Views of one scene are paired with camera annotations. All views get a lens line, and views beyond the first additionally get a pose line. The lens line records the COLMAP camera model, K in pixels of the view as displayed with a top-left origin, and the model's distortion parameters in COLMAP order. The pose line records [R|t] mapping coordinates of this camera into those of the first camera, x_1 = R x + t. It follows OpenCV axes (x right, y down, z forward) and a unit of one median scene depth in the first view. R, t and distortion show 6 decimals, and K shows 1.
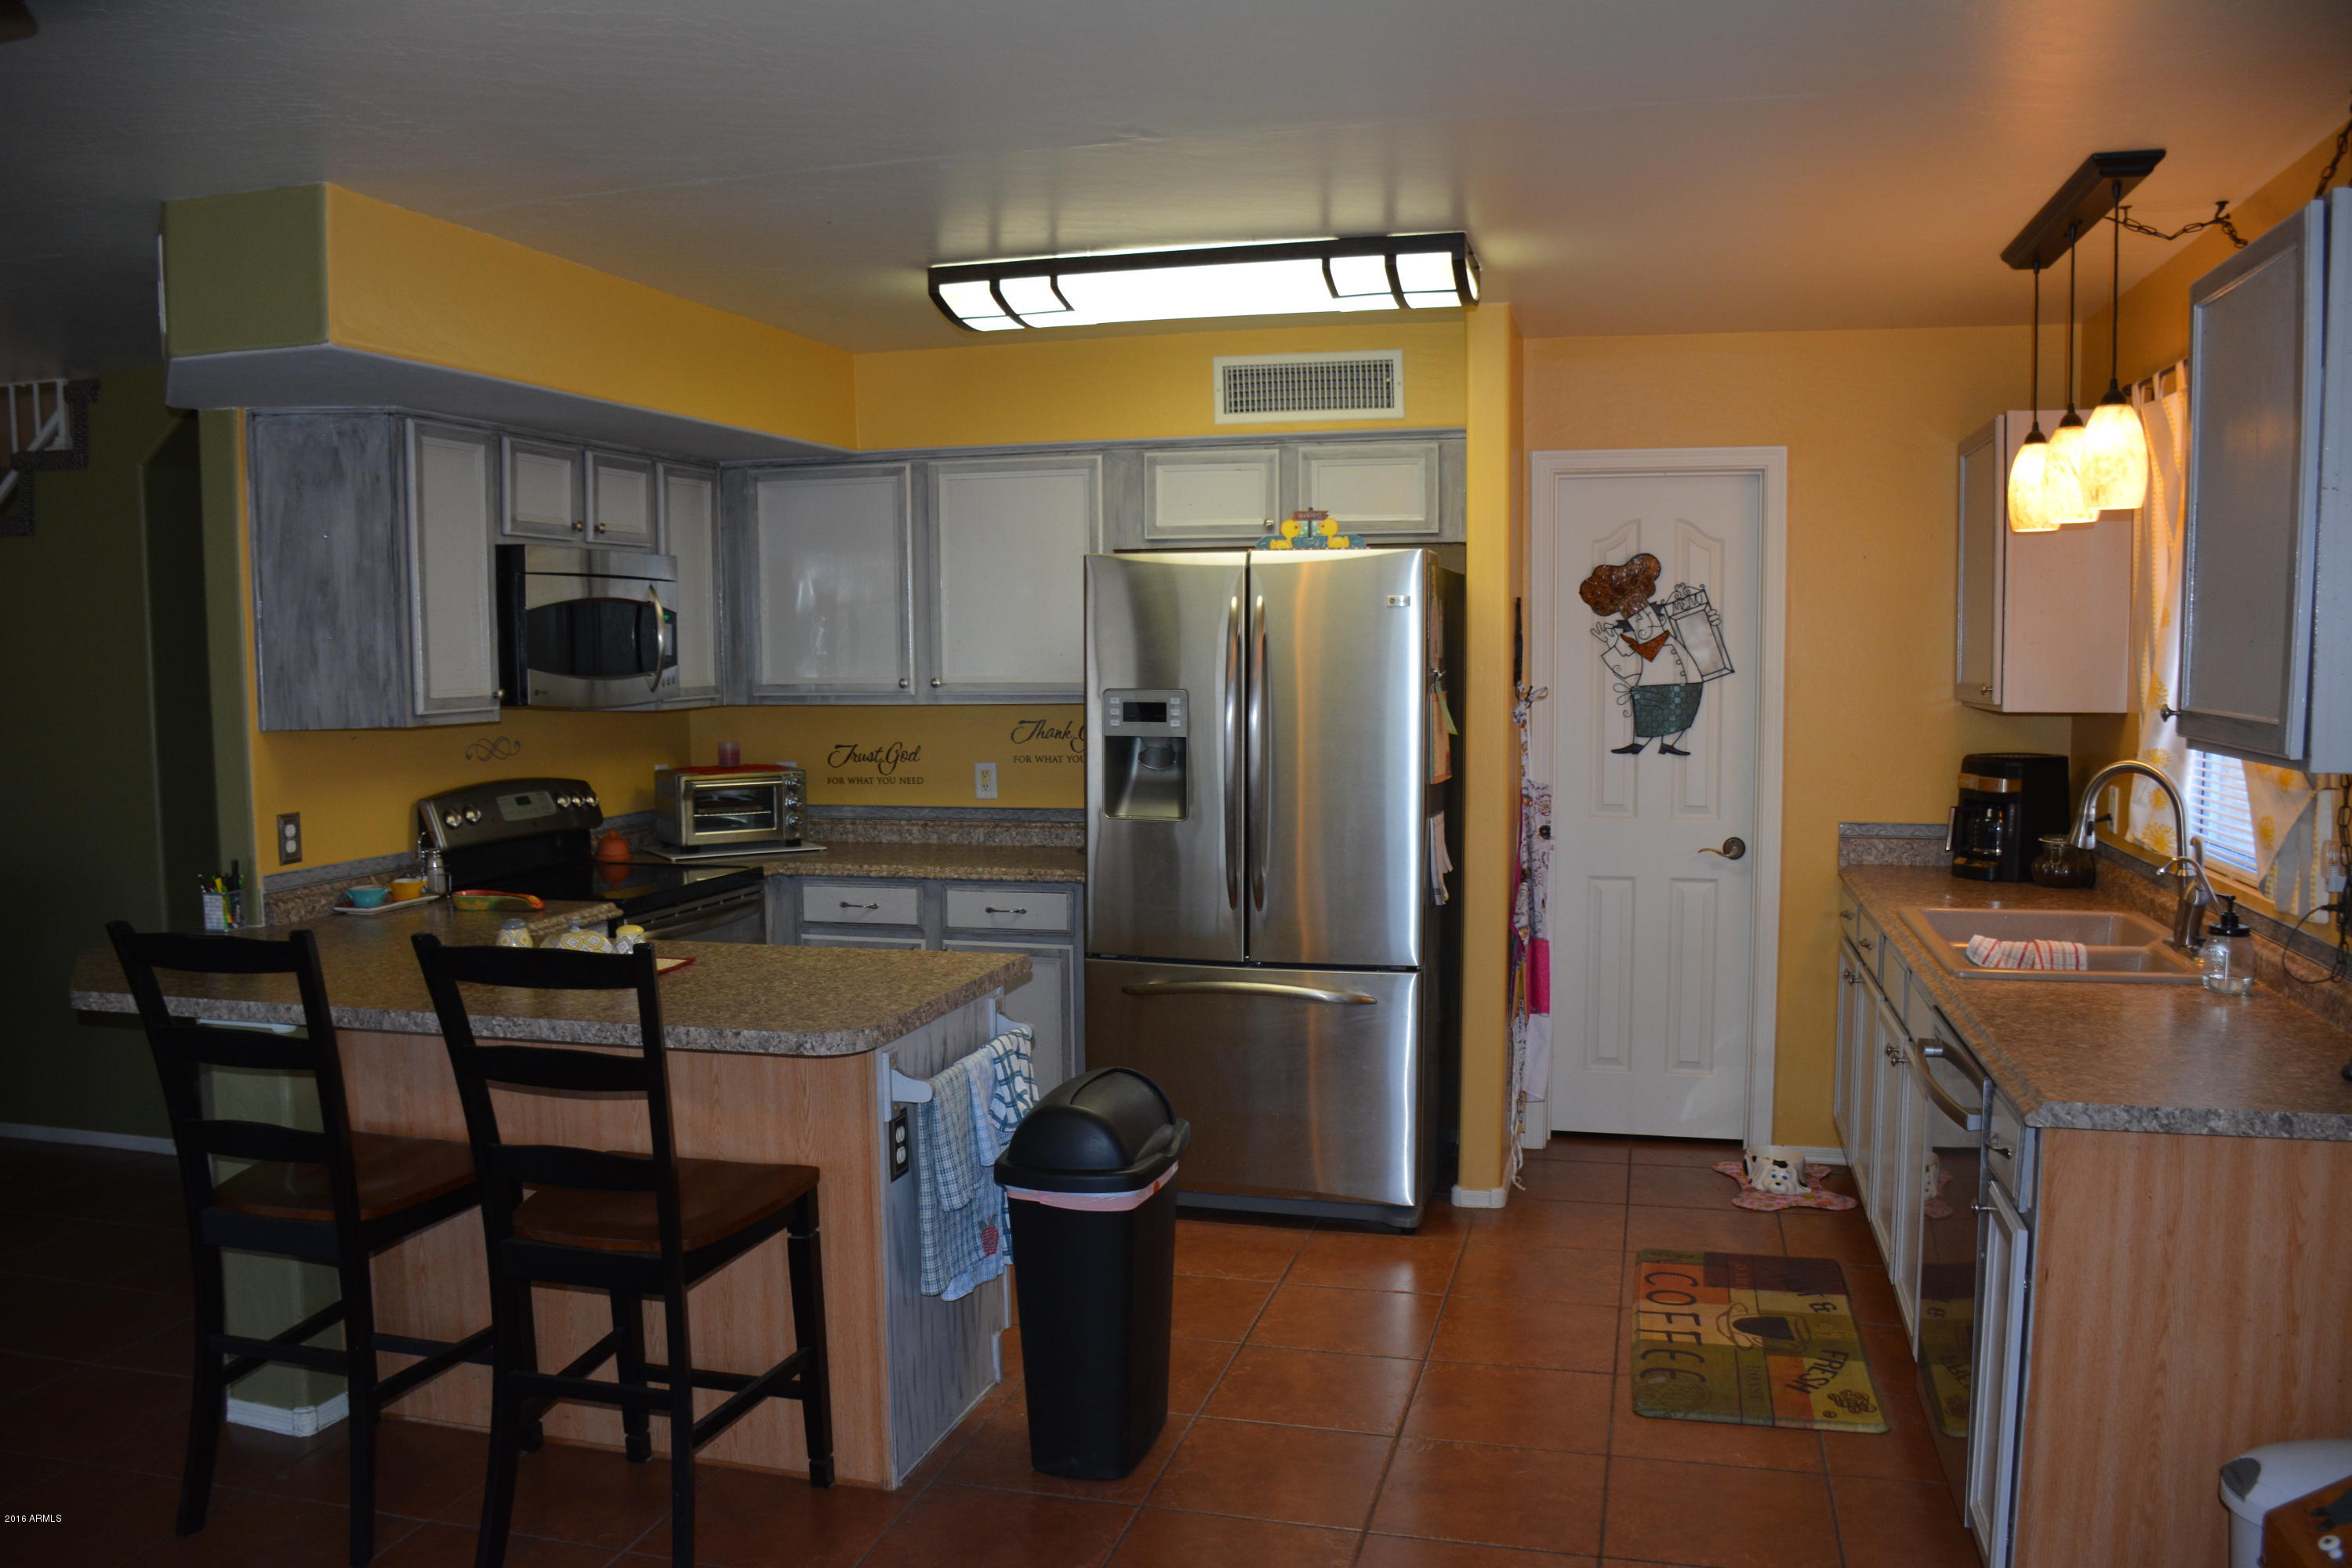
lens RADIAL K [[1826.3, 0, 1174.8], [0, 1826.3, 814.7], [0, 0, 1]] dist [-0.155185, 0.102128]
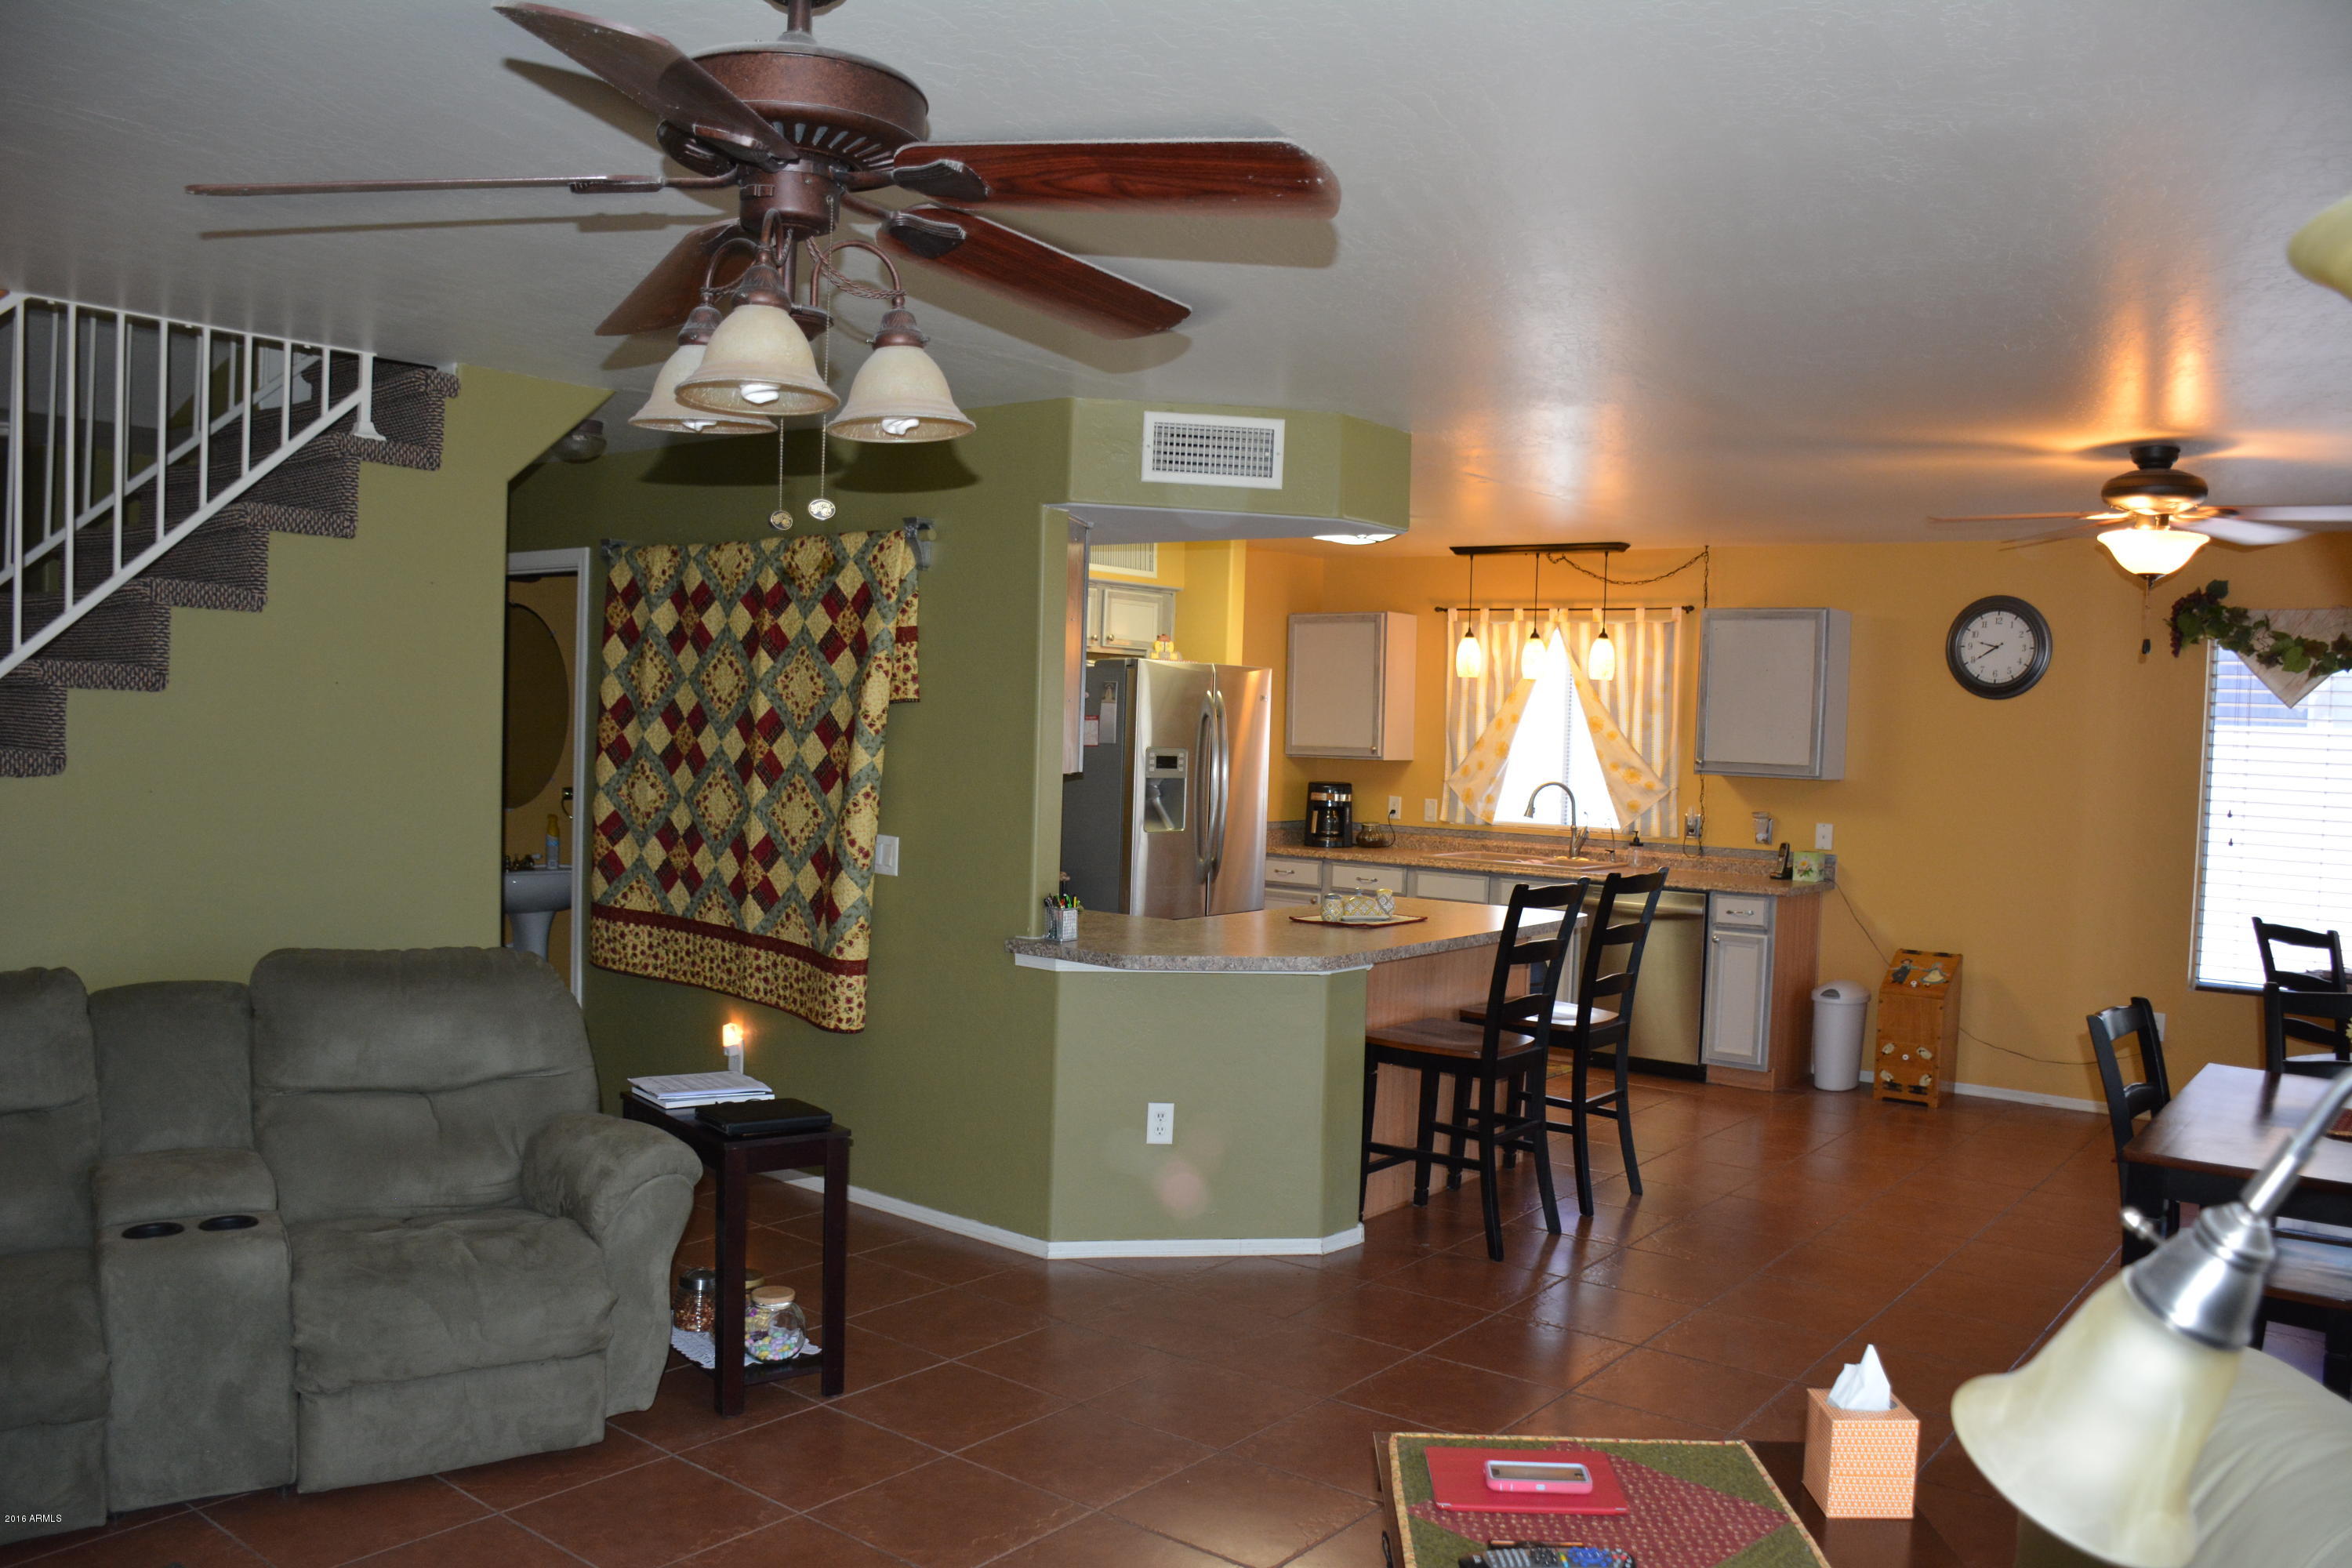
lens RADIAL K [[1826.3, 0, 1178.1], [0, 1826.3, 809.4], [0, 0, 1]] dist [-0.155185, 0.102128]
pose [[0.393498, -0.023926, 0.919014, -1.455628], [0.051483, 0.998666, 0.003956, -0.021682], [-0.917883, 0.045756, 0.394205, 0.381091]]
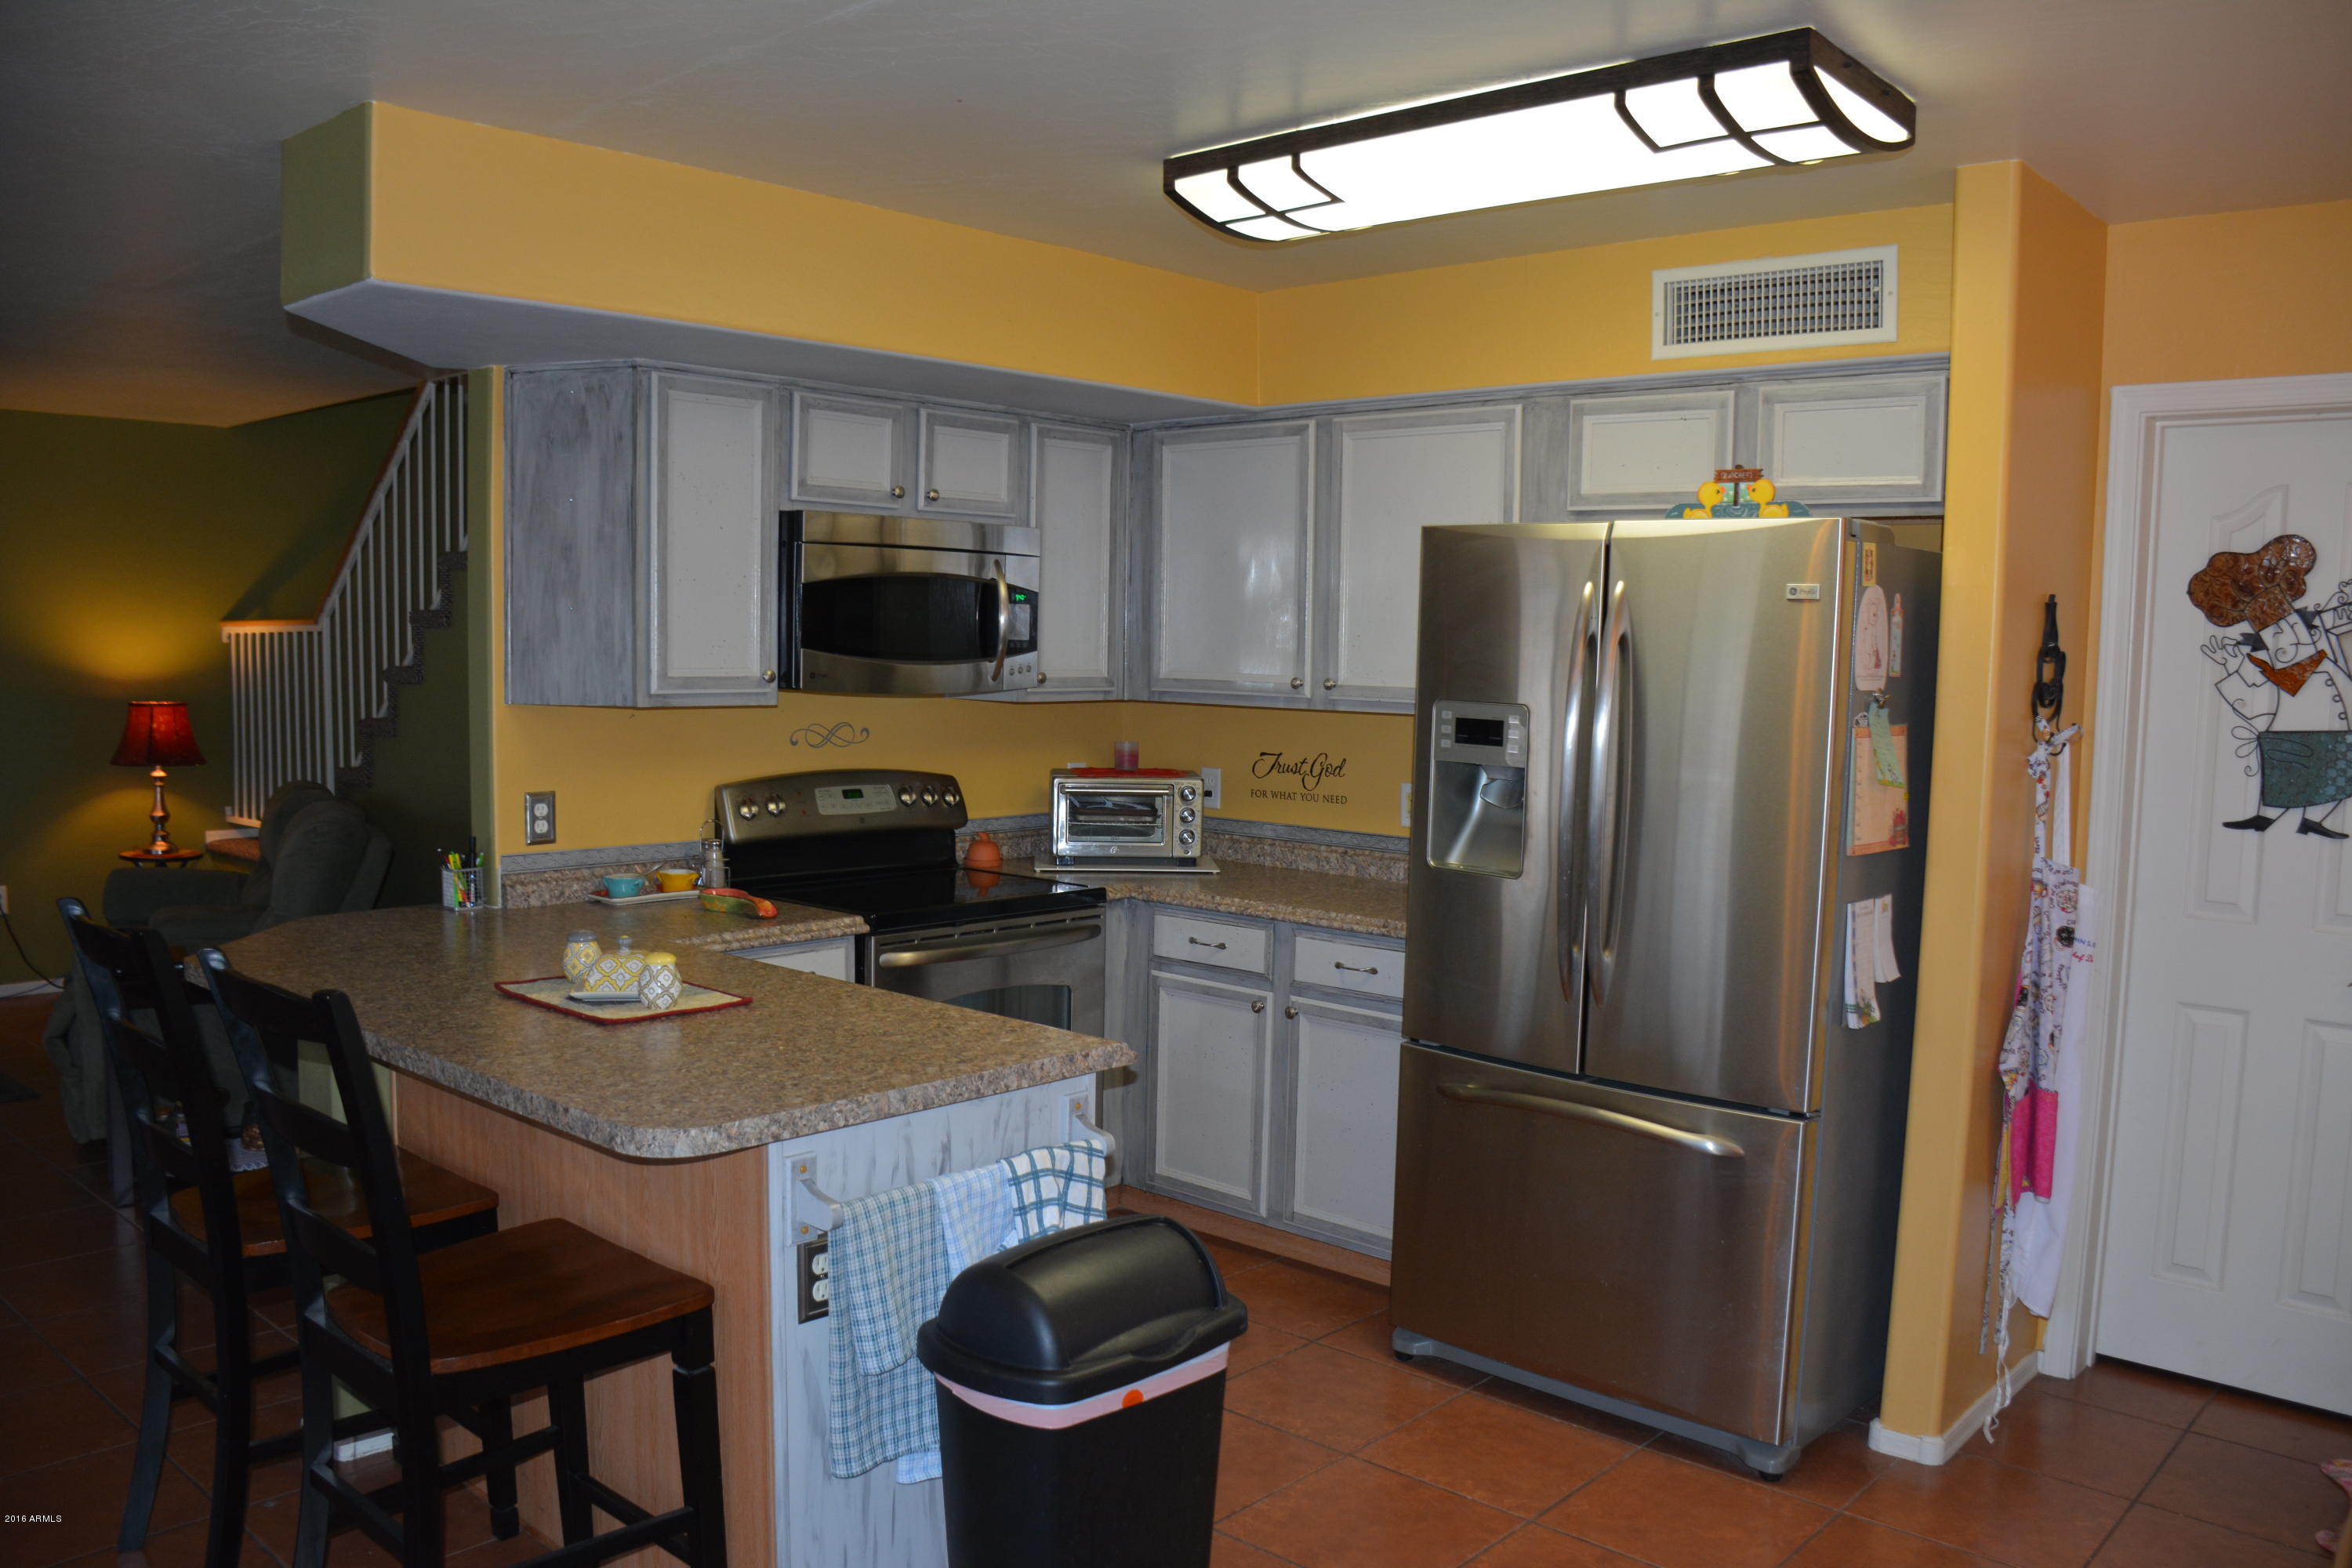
lens RADIAL K [[1826.3, 0, 1176.7], [0, 1826.3, 811.8], [0, 0, 1]] dist [-0.155185, 0.102128]
pose [[0.888824, 0.068535, -0.453094, 0.219057], [-0.069752, 0.997465, 0.014044, -0.024920], [0.452908, 0.019121, 0.891352, 0.268035]]
